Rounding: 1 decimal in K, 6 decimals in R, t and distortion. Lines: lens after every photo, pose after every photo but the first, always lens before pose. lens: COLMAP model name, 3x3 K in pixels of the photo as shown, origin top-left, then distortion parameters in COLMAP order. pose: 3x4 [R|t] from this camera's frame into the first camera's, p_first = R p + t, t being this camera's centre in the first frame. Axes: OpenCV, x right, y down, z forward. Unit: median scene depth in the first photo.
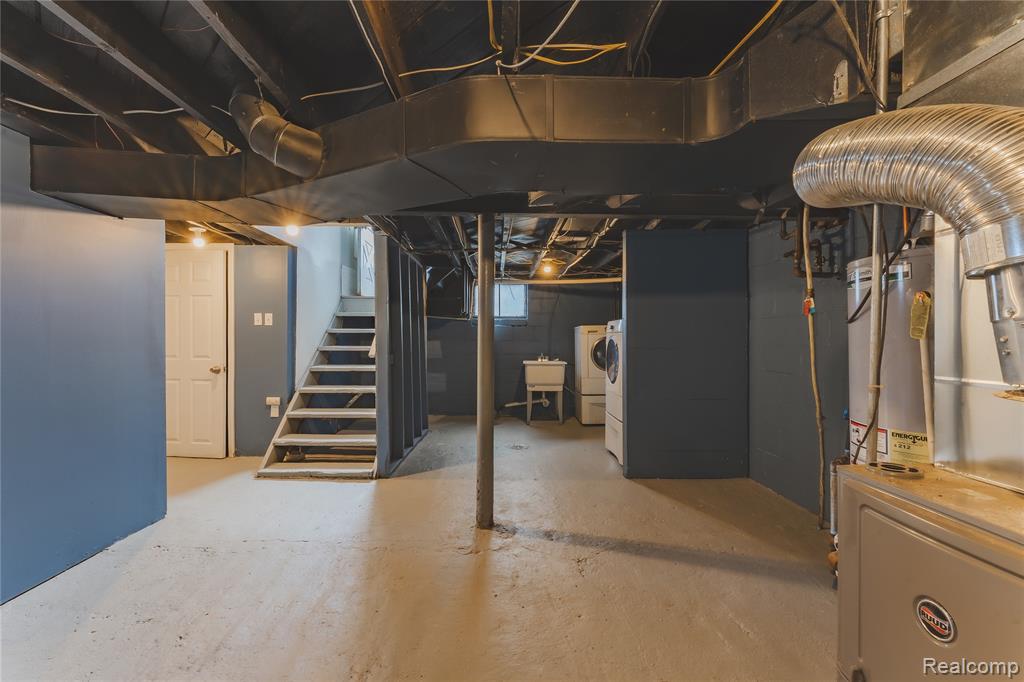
lens RADIAL K [[415.7, 0, 506.4], [0, 415.7, 342.2], [0, 0, 1]] dist [-0.003203, -0.000600]
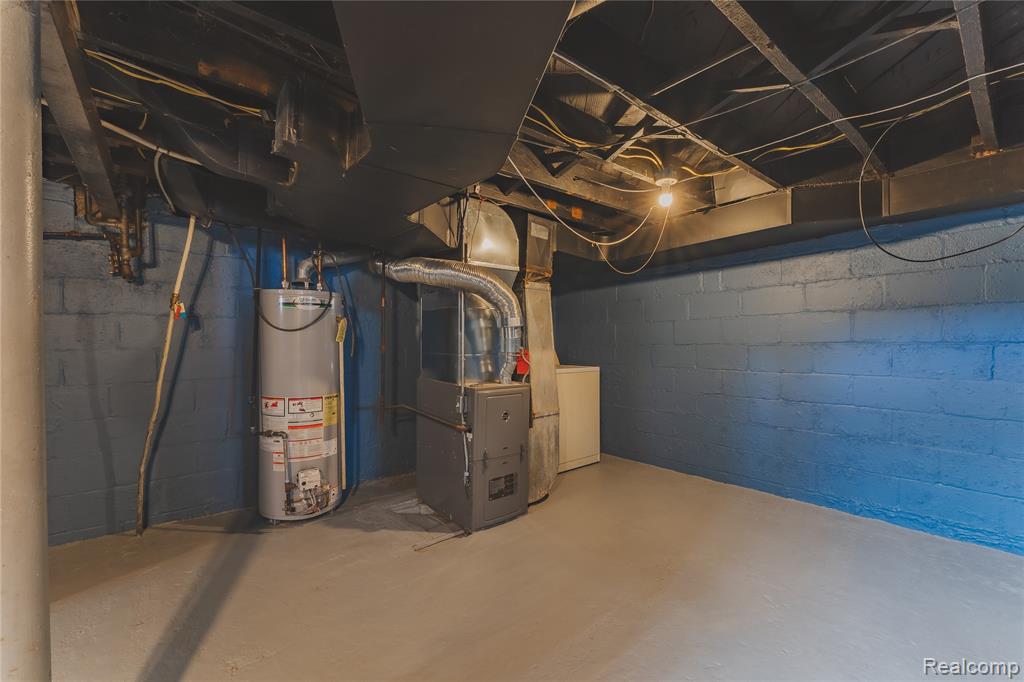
lens RADIAL K [[415.7, 0, 513.3], [0, 415.7, 340.8], [0, 0, 1]] dist [-0.003203, -0.000600]
pose [[-0.617718, 0.006642, 0.786372, -0.579726], [0.007368, 0.999969, -0.002659, -0.002555], [-0.786365, 0.004151, -0.617748, 0.948531]]
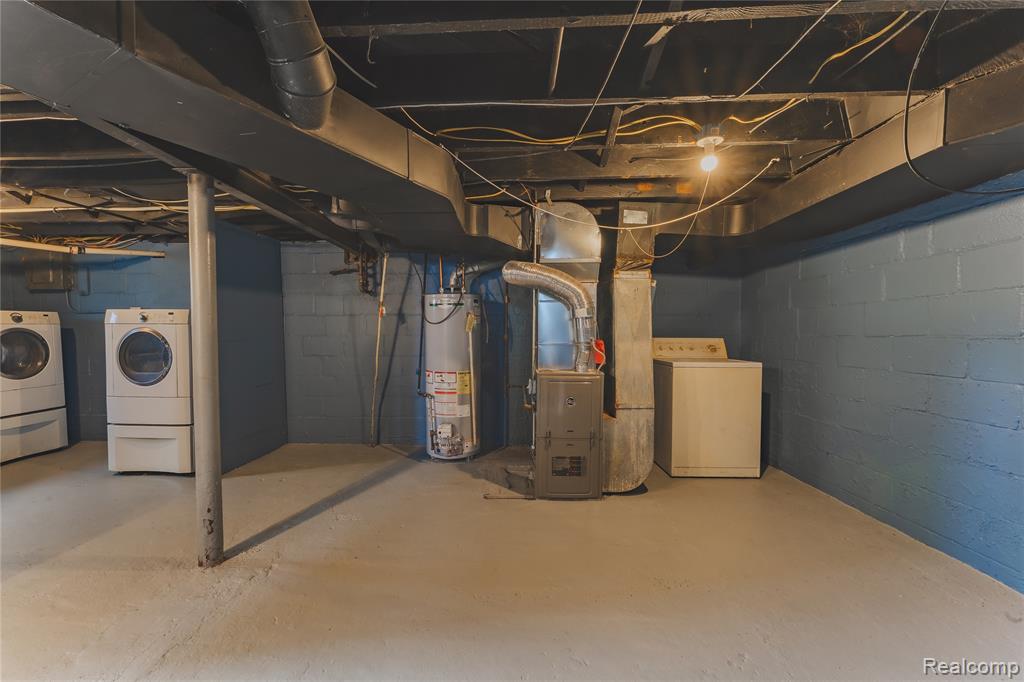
lens RADIAL K [[415.7, 0, 511.0], [0, 415.7, 339.8], [0, 0, 1]] dist [-0.003203, -0.000600]
pose [[0.038844, -0.017520, 0.999092, -0.880642], [0.003958, 0.999841, 0.017379, -0.002132], [-0.999237, 0.003279, 0.038907, 0.405888]]
